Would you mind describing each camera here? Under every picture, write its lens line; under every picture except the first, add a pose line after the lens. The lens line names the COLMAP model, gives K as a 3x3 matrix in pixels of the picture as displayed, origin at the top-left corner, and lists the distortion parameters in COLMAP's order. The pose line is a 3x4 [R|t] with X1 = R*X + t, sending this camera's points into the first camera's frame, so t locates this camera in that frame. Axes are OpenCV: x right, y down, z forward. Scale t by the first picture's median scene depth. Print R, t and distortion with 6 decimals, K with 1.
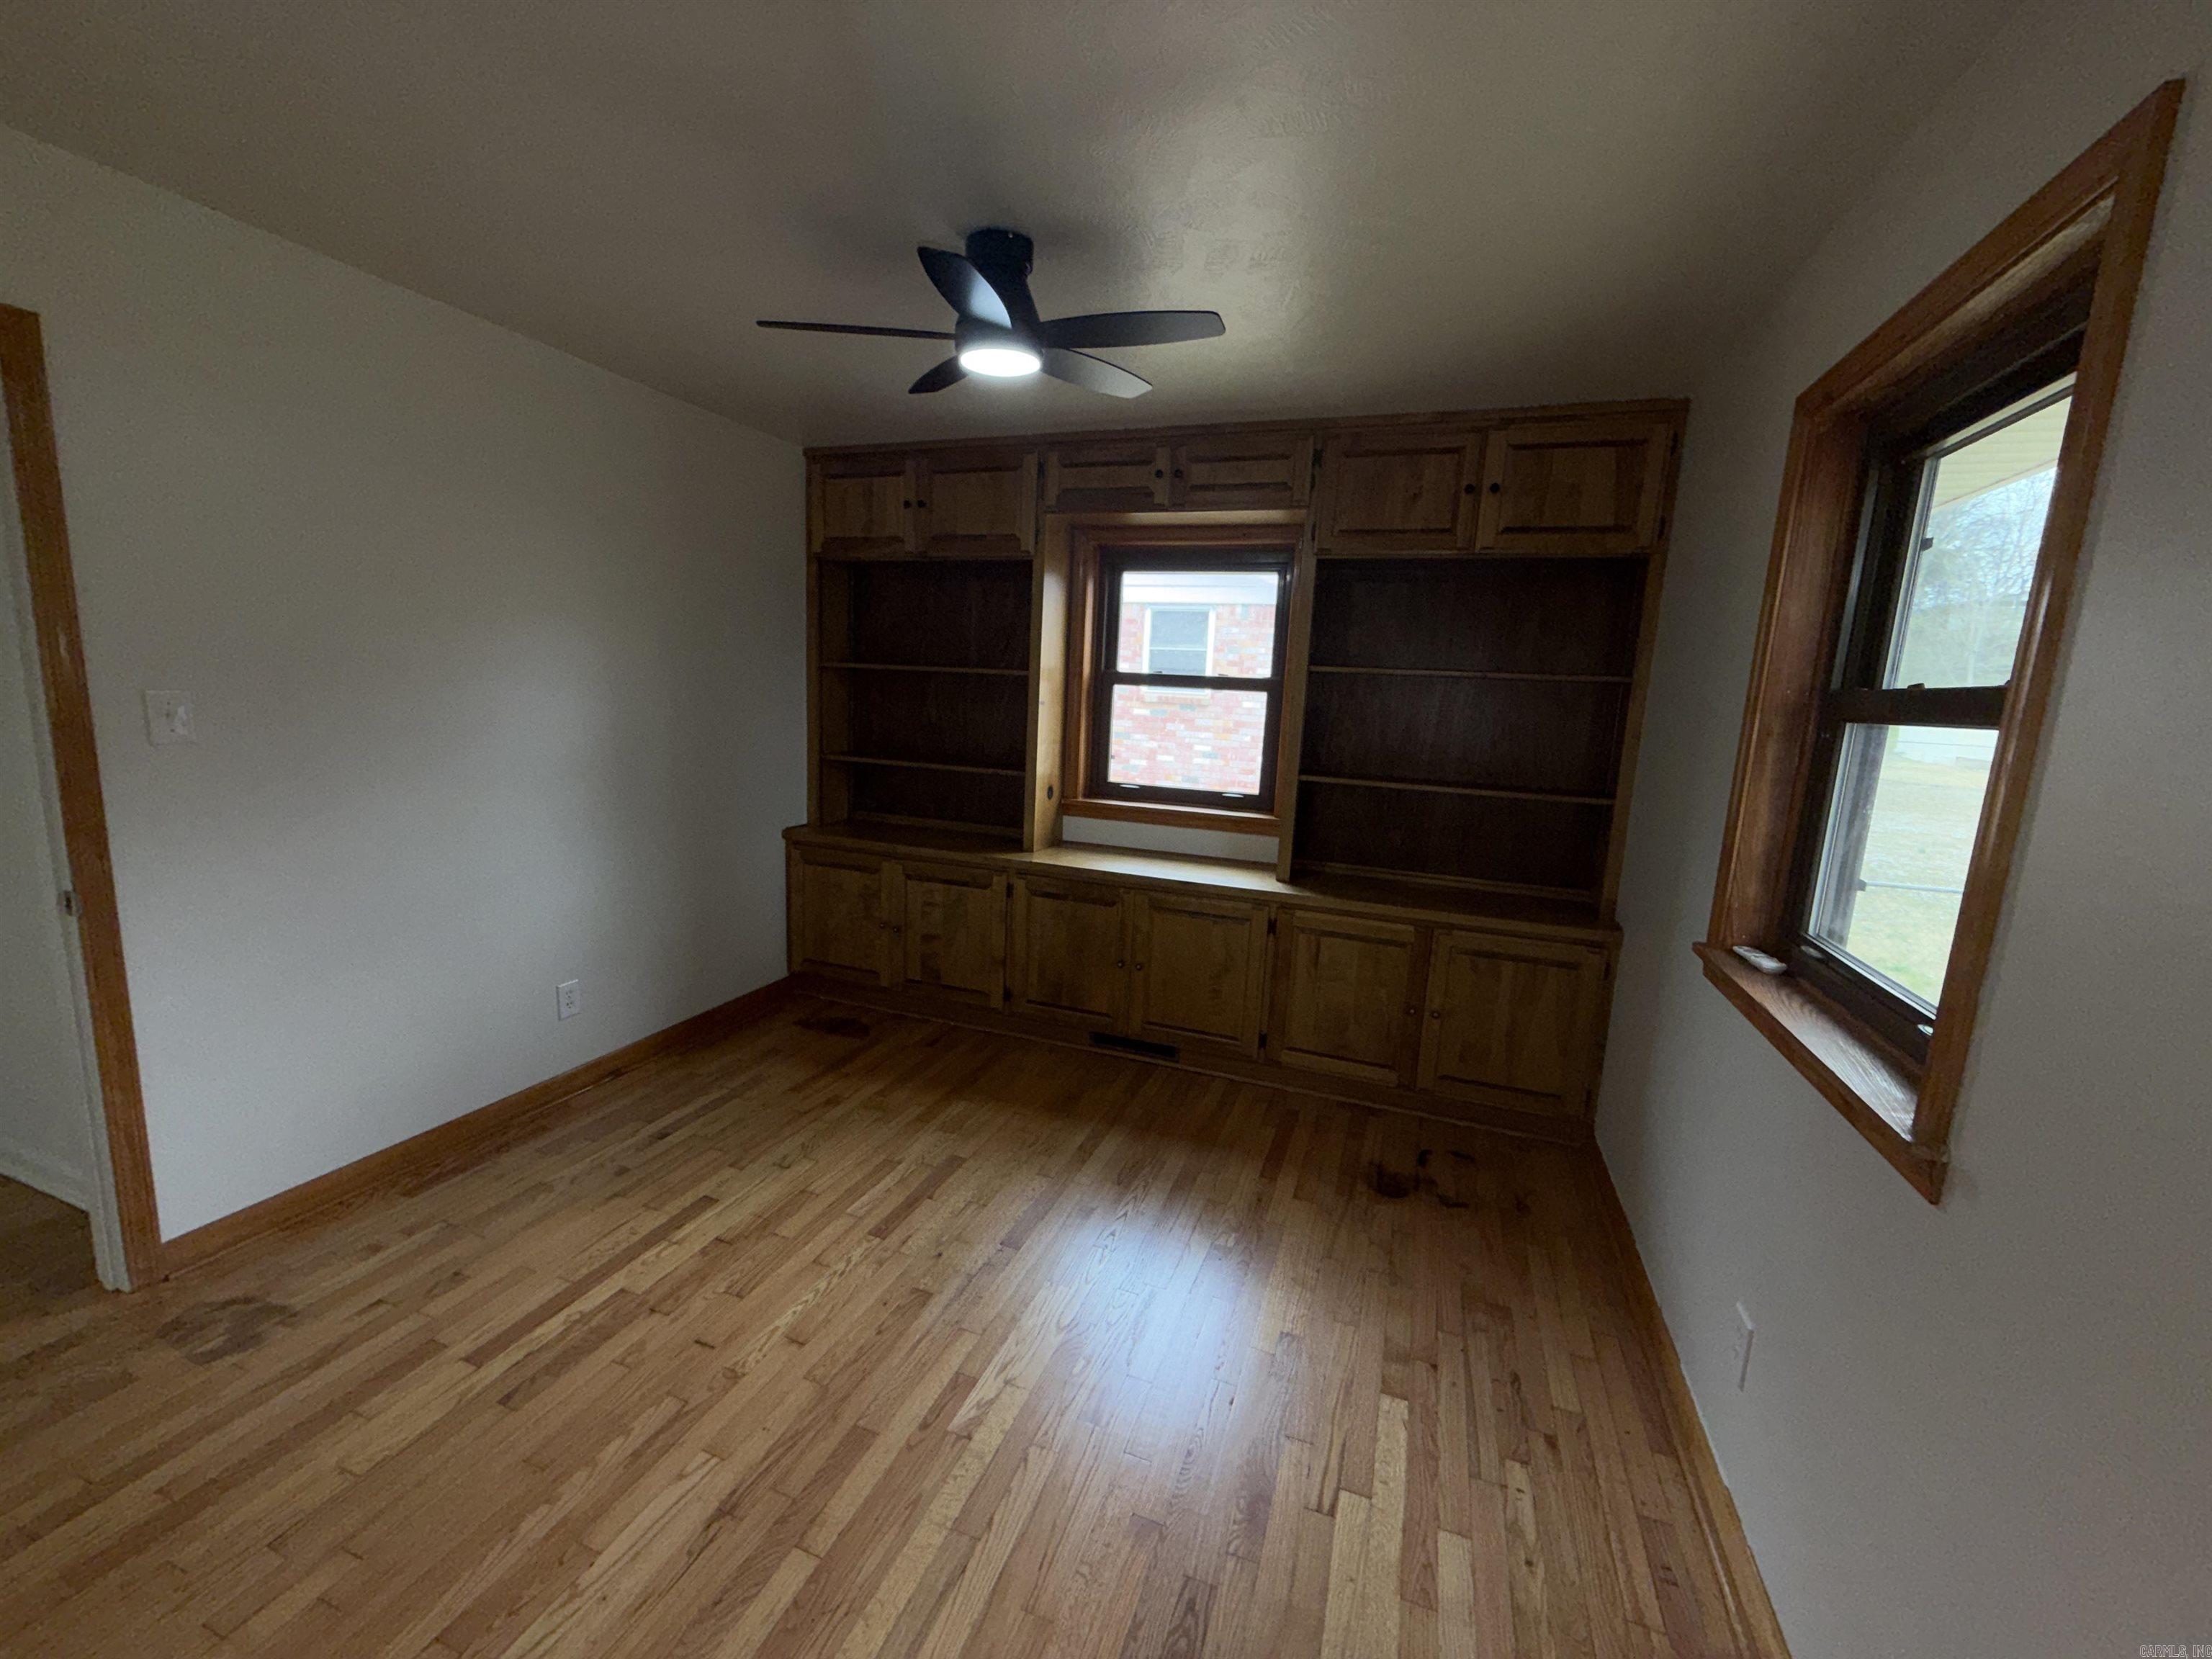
lens RADIAL K [[881.2, 0, 1100.4], [0, 881.2, 831.3], [0, 0, 1]] dist [0.000114, -0.000020]
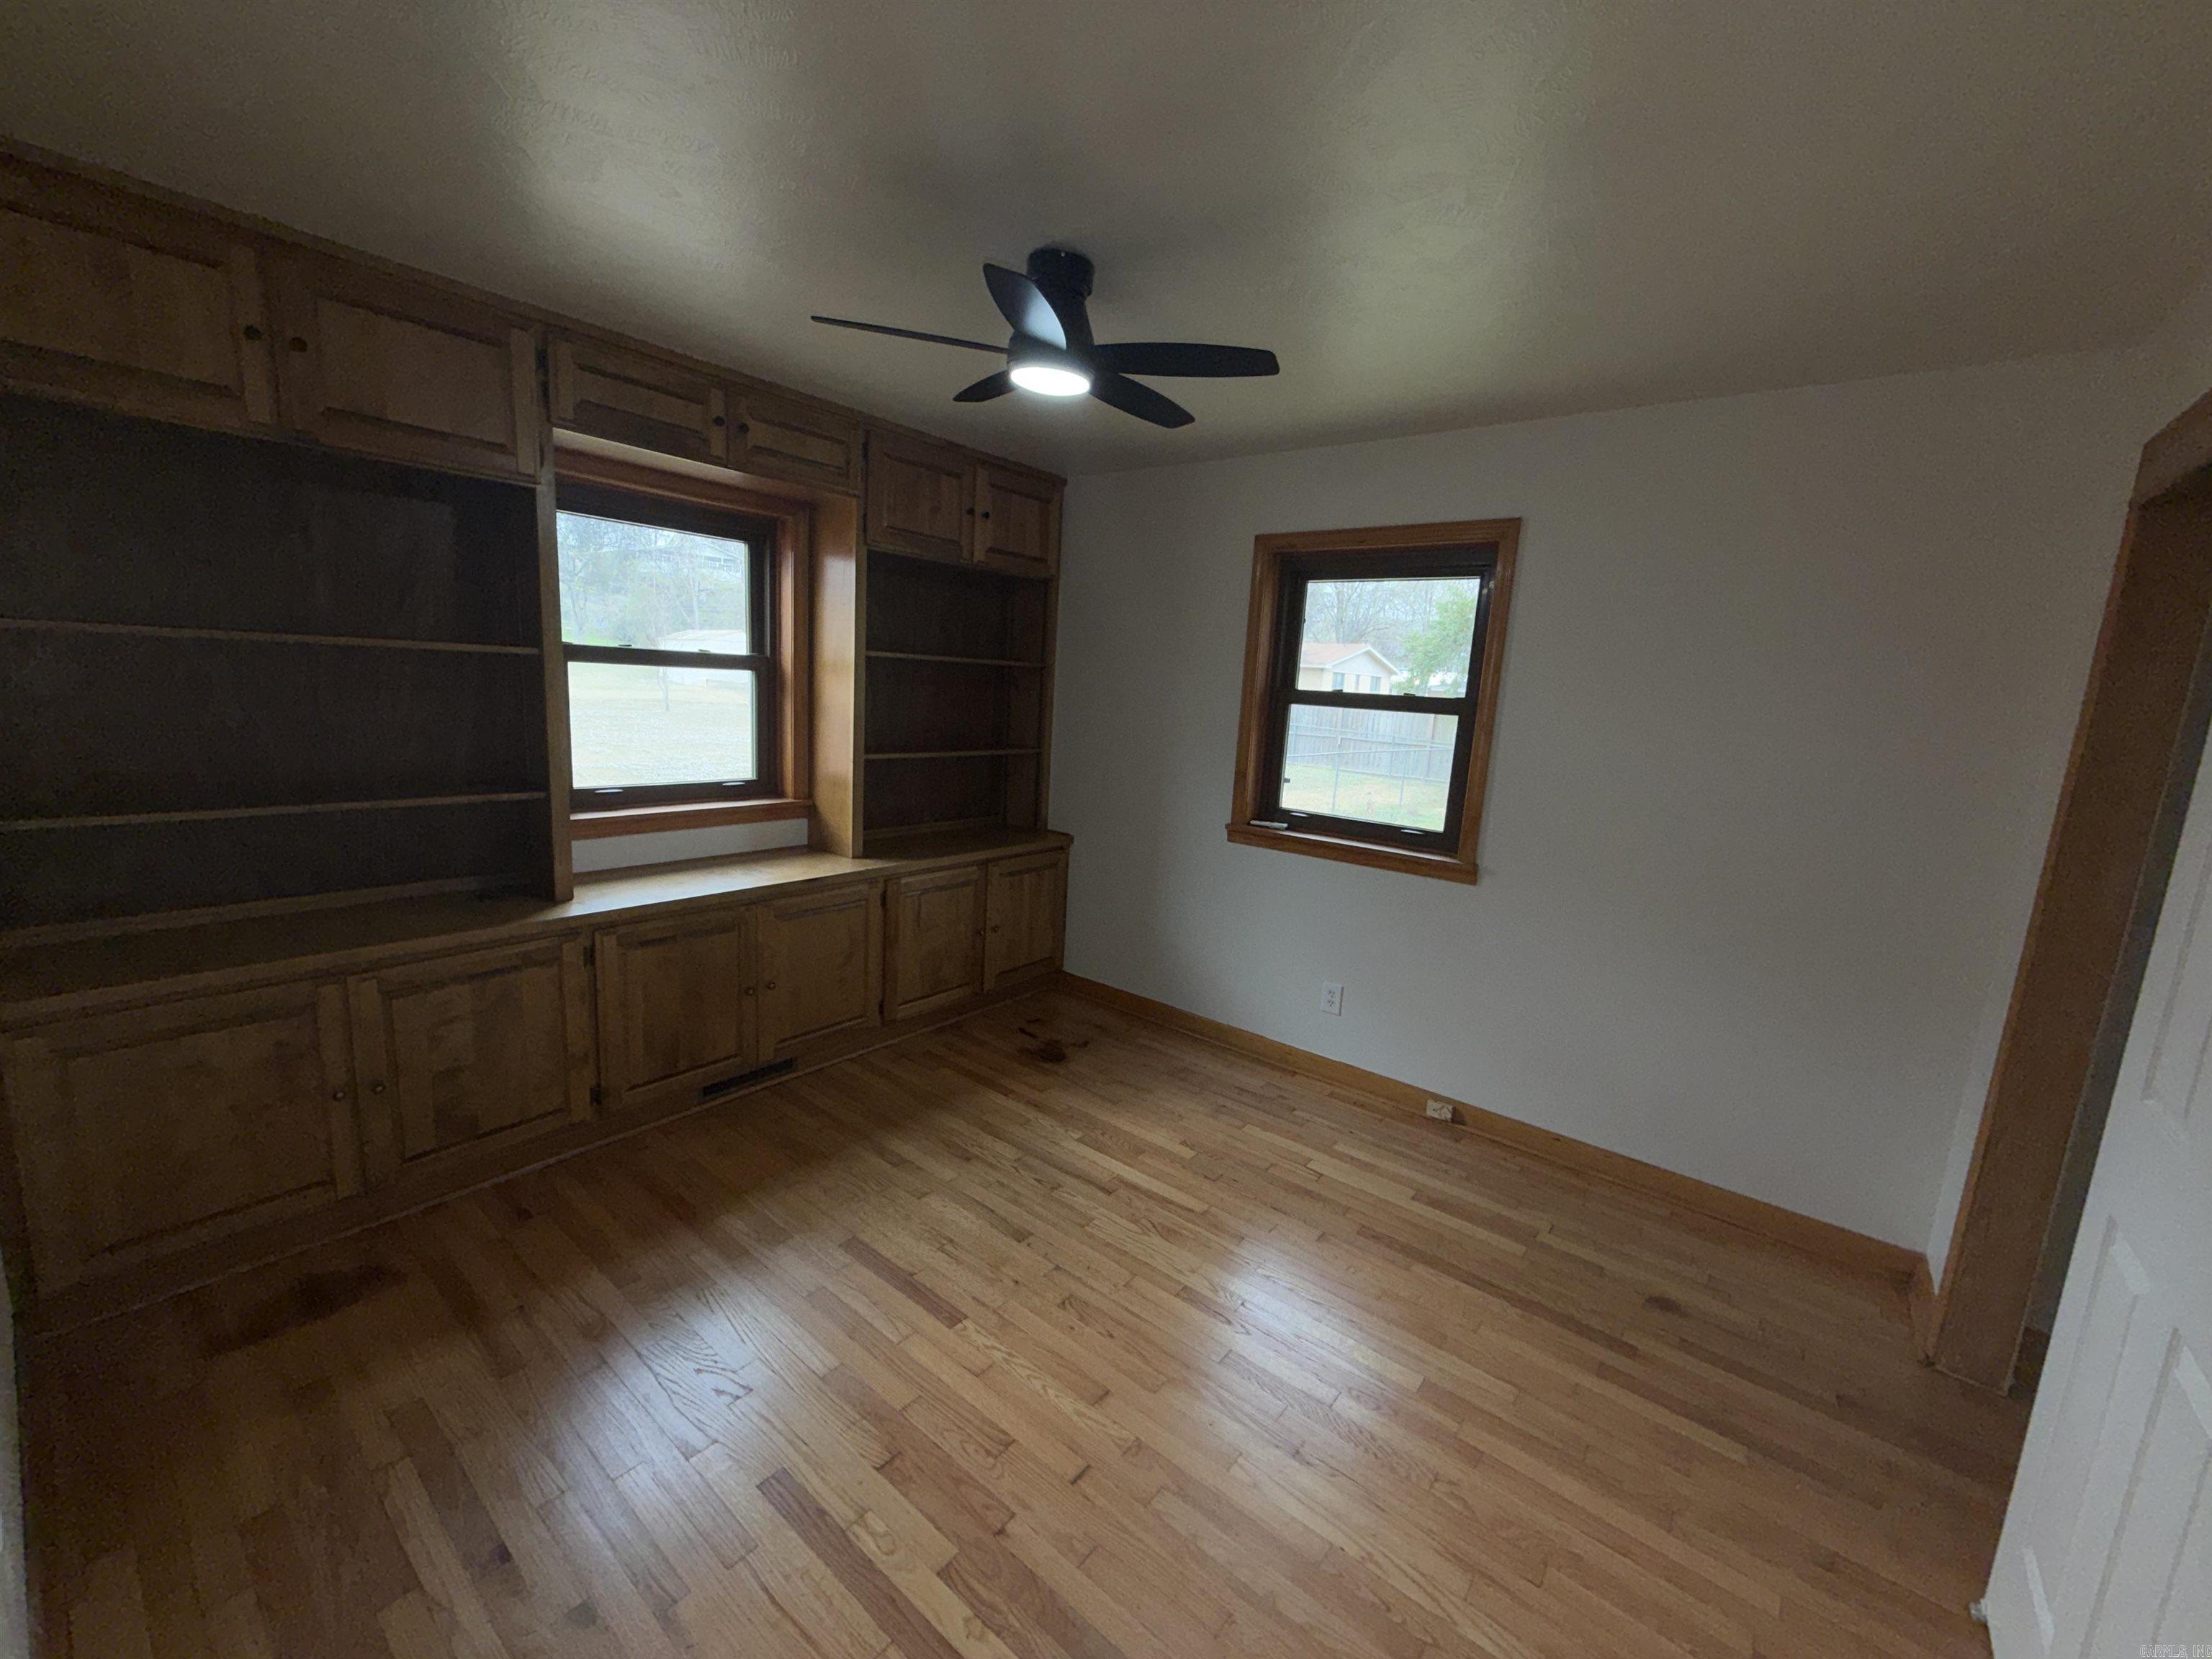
lens RADIAL K [[881.2, 0, 1096.6], [0, 881.2, 830.4], [0, 0, 1]] dist [0.000114, -0.000020]
pose [[0.321628, -0.189641, 0.927681, -0.691358], [0.111537, 0.980505, 0.161770, -0.116629], [-0.940274, 0.051441, 0.336510, 0.396043]]
